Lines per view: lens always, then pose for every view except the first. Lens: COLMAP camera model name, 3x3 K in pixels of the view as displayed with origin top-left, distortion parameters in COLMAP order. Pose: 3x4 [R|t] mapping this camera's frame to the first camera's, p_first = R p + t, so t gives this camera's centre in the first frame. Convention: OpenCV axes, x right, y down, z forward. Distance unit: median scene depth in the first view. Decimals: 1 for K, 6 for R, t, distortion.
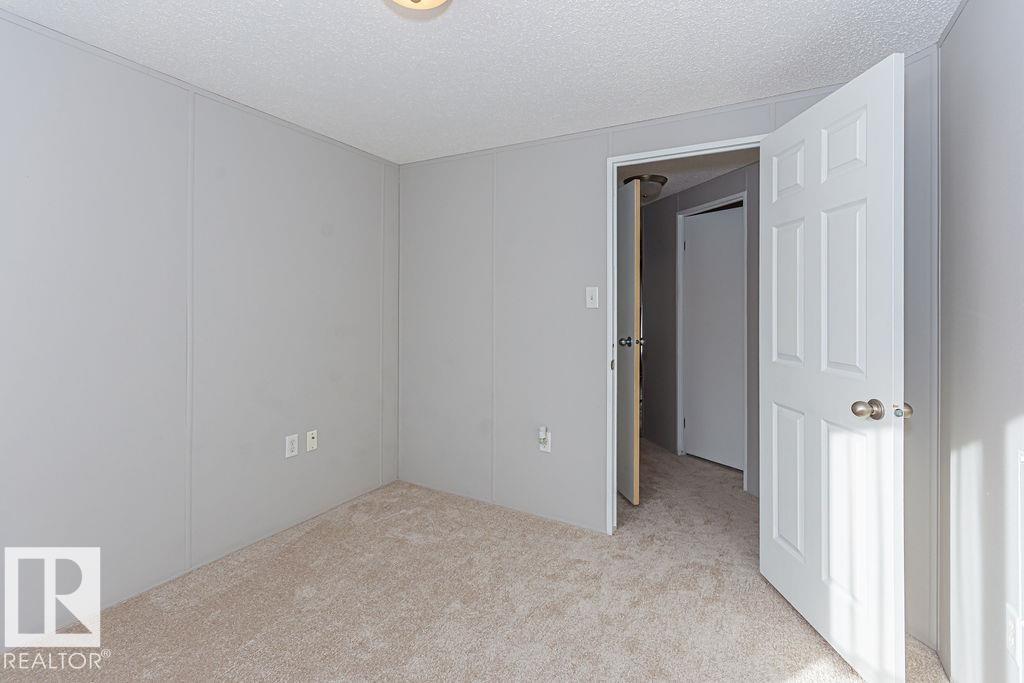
lens RADIAL K [[461.8, 0, 511.6], [0, 461.8, 307.4], [0, 0, 1]] dist [0.007152, -0.001364]
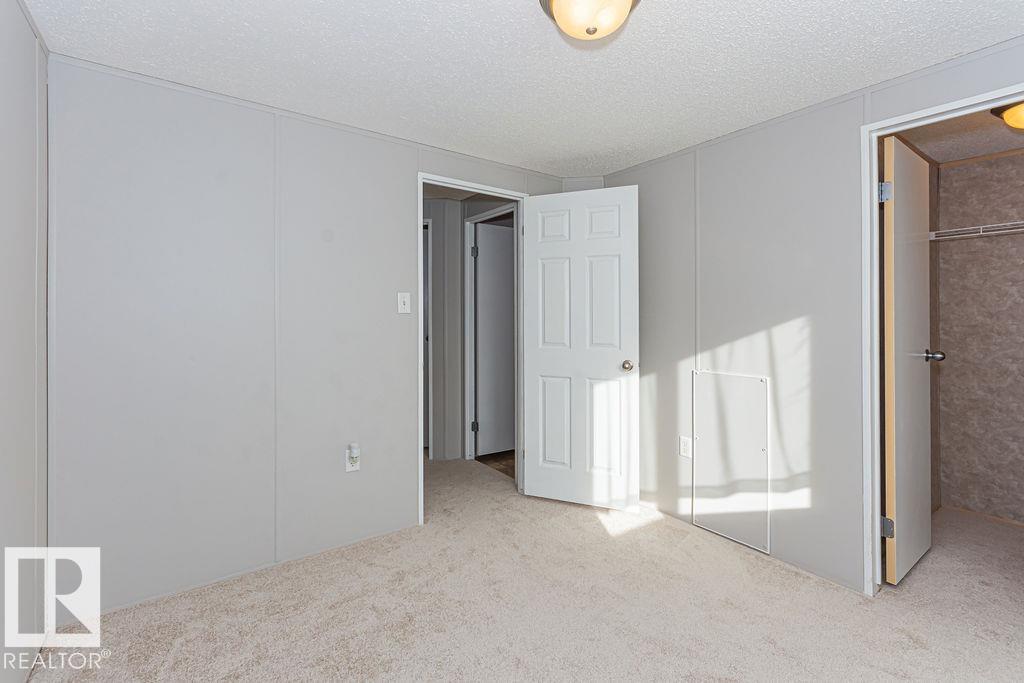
lens RADIAL K [[461.8, 0, 492.5], [0, 461.8, 318.6], [0, 0, 1]] dist [0.007152, -0.001364]
pose [[0.425460, -0.006748, 0.904952, -0.855163], [0.000375, 0.999973, 0.007280, 0.007461], [-0.904977, -0.002758, 0.425451, 0.496338]]
